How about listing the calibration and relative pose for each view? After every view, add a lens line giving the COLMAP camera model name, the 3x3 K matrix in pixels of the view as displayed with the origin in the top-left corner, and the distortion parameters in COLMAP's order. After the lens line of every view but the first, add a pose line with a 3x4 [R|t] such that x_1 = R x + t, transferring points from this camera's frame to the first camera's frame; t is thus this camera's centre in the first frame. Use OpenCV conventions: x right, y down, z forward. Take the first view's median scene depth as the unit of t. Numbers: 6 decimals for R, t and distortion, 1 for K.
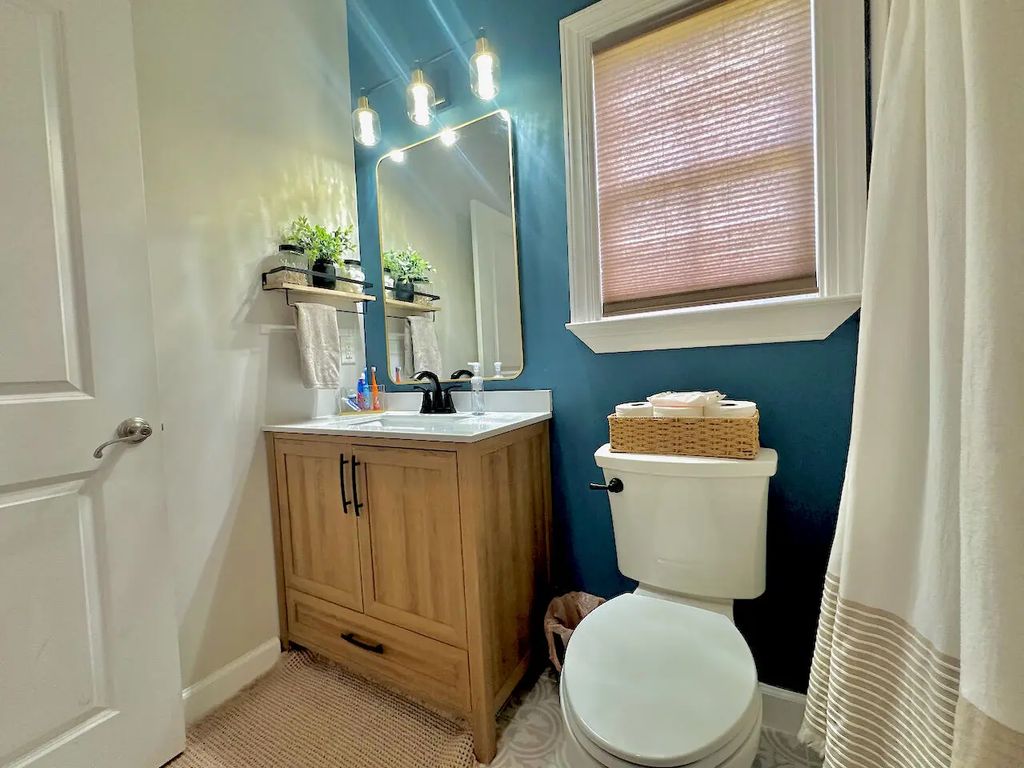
lens RADIAL K [[408.4, 0, 512.0], [0, 408.4, 384.0], [0, 0, 1]] dist [-0.001917, 0.000088]
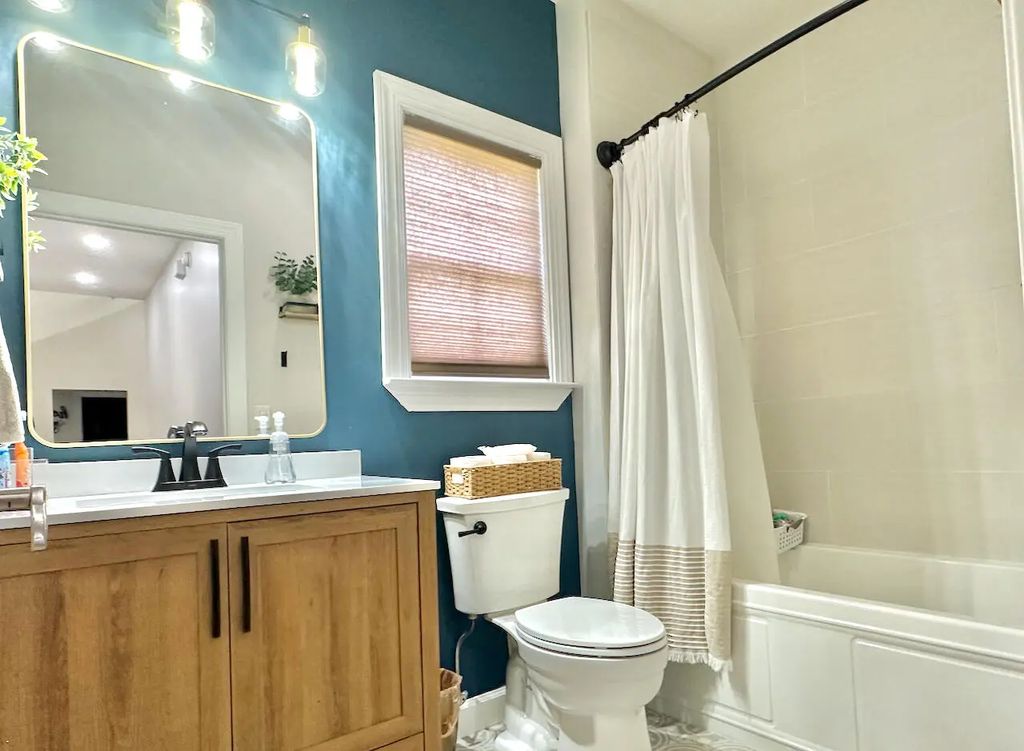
lens RADIAL K [[590.2, 0, 511.8], [0, 590.2, 426.7], [0, 0, 1]] dist [-0.001253, -0.001109]
pose [[0.425542, 0.052615, 0.903408, -1.014488], [0.057348, 0.994734, -0.084947, 0.100261], [-0.903120, 0.087957, 0.420284, 0.199374]]
